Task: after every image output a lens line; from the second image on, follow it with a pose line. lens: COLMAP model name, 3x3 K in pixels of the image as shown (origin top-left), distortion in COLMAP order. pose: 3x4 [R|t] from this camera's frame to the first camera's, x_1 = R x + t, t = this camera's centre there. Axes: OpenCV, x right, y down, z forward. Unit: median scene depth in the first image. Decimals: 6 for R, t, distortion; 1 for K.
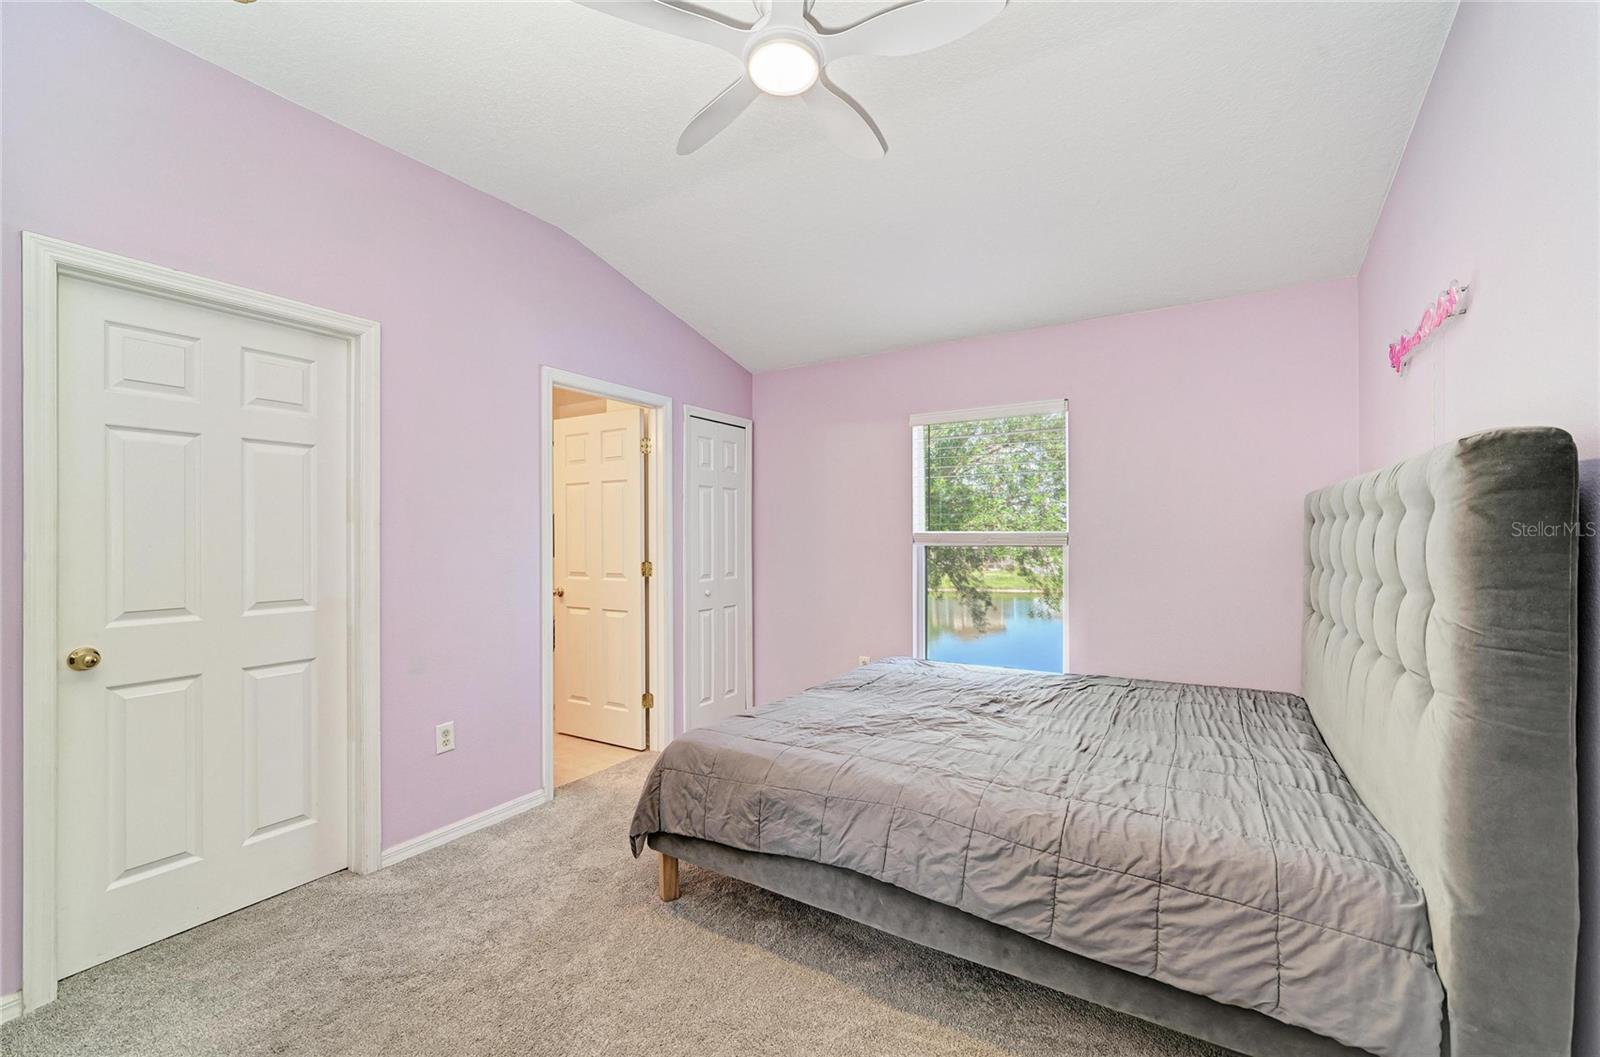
lens RADIAL K [[646.7, 0, 798.5], [0, 646.7, 539.2], [0, 0, 1]] dist [-0.002193, -0.000073]
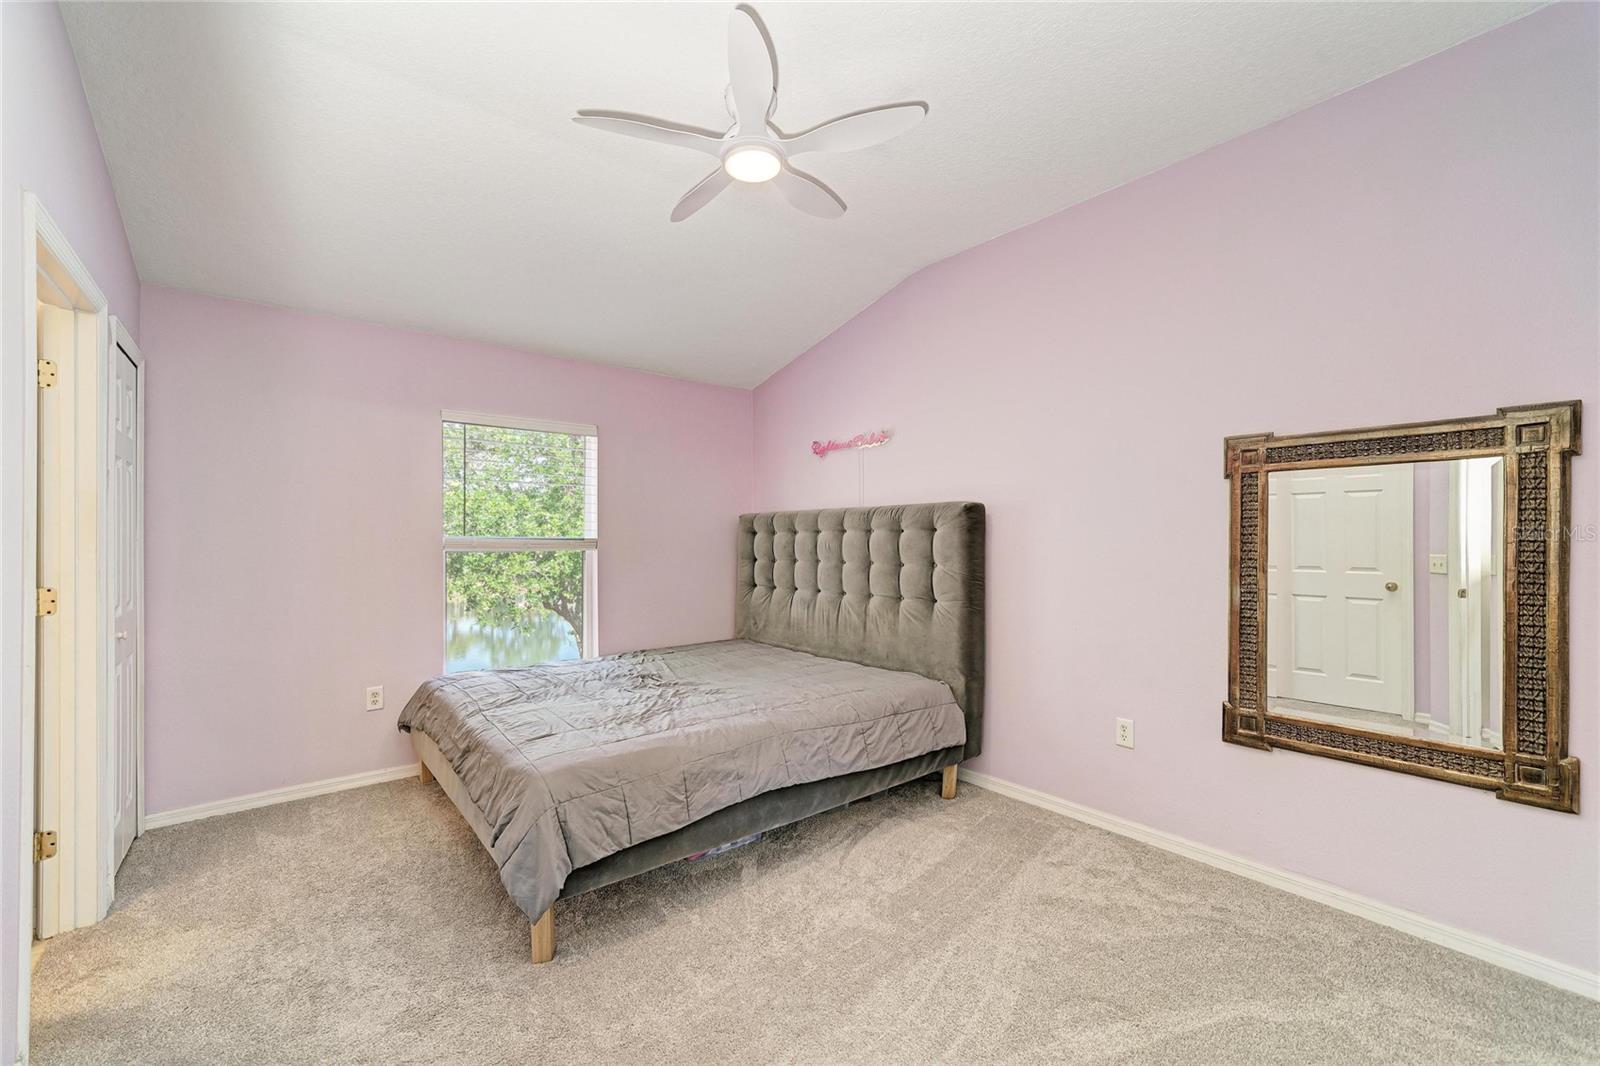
lens RADIAL K [[653.8, 0, 802.7], [0, 653.8, 539.5], [0, 0, 1]] dist [0.000655, 0.000057]
pose [[0.324441, 0.007275, 0.945878, -1.088158], [0.001269, 0.999966, -0.008126, 0.005794], [-0.945905, 0.003836, 0.324420, 0.462712]]
